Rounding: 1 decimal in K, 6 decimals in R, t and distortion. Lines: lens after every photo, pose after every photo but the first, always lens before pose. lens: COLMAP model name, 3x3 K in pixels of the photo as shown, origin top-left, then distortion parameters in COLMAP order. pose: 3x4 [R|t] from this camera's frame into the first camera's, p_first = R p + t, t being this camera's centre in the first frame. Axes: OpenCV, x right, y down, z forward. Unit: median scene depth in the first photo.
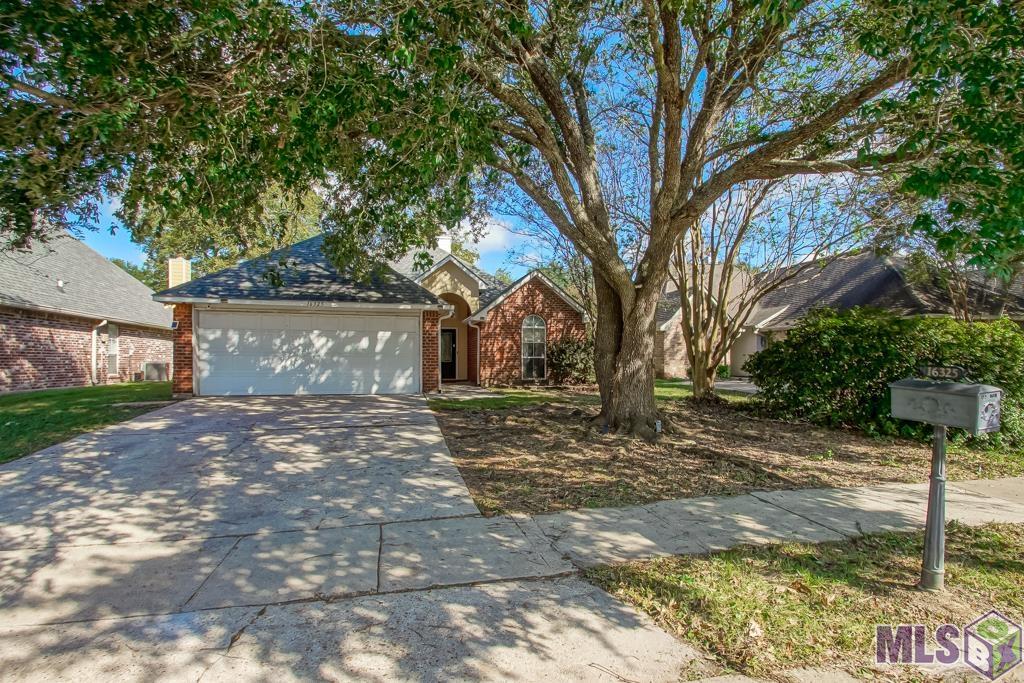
lens RADIAL K [[449.9, 0, 508.5], [0, 449.9, 354.3], [0, 0, 1]] dist [0.000784, -0.000051]
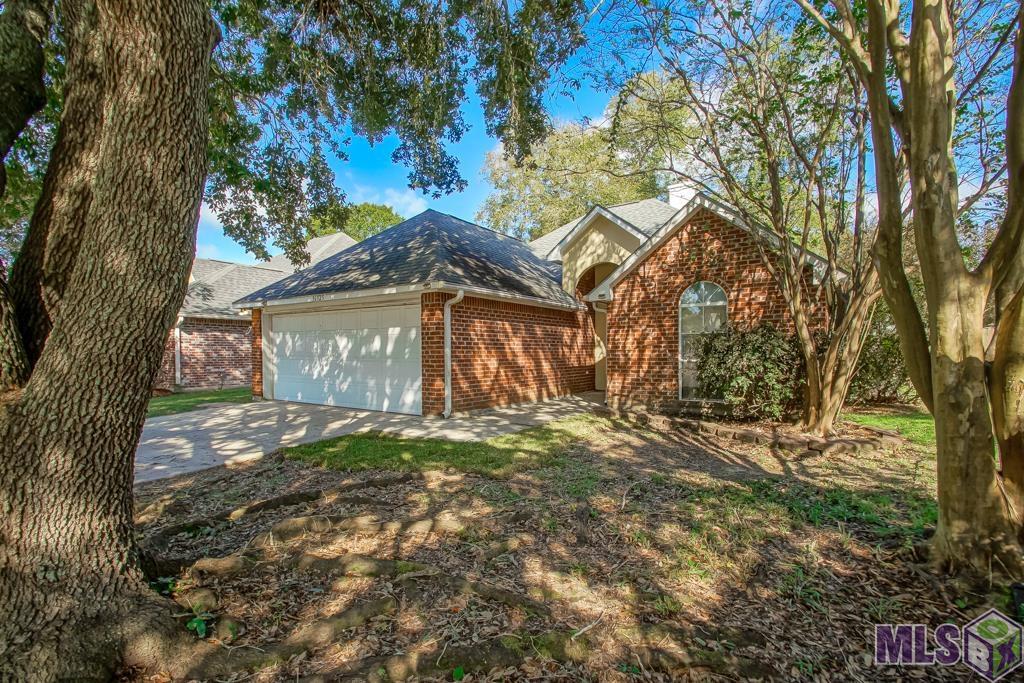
lens RADIAL K [[465.7, 0, 513.1], [0, 465.7, 355.4], [0, 0, 1]] dist [0.000445, 0.000306]
pose [[0.702579, 0.002274, -0.711602, 0.302329], [0.015036, 0.999724, 0.018041, -0.011803], [0.711447, -0.023375, 0.702351, 0.461017]]
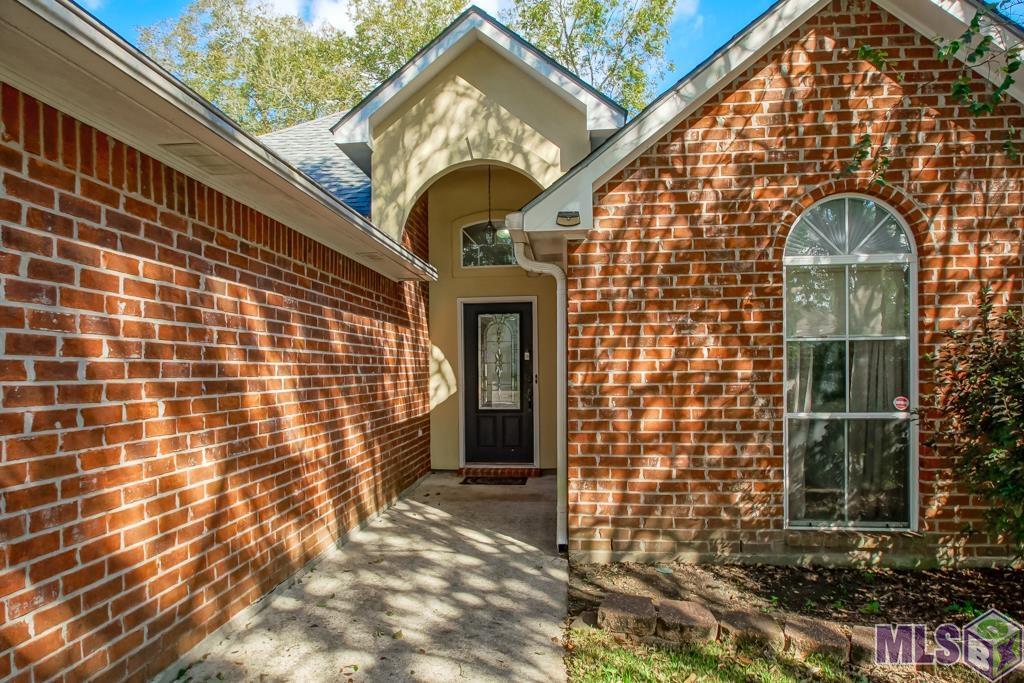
lens RADIAL K [[645.1, 0, 511.1], [0, 645.1, 374.3], [0, 0, 1]] dist [-0.001767, -0.001671]
pose [[0.951477, -0.020595, -0.307031, 0.002474], [0.031177, 0.999075, 0.029600, -0.023120], [0.306137, -0.037736, 0.951239, 0.712133]]
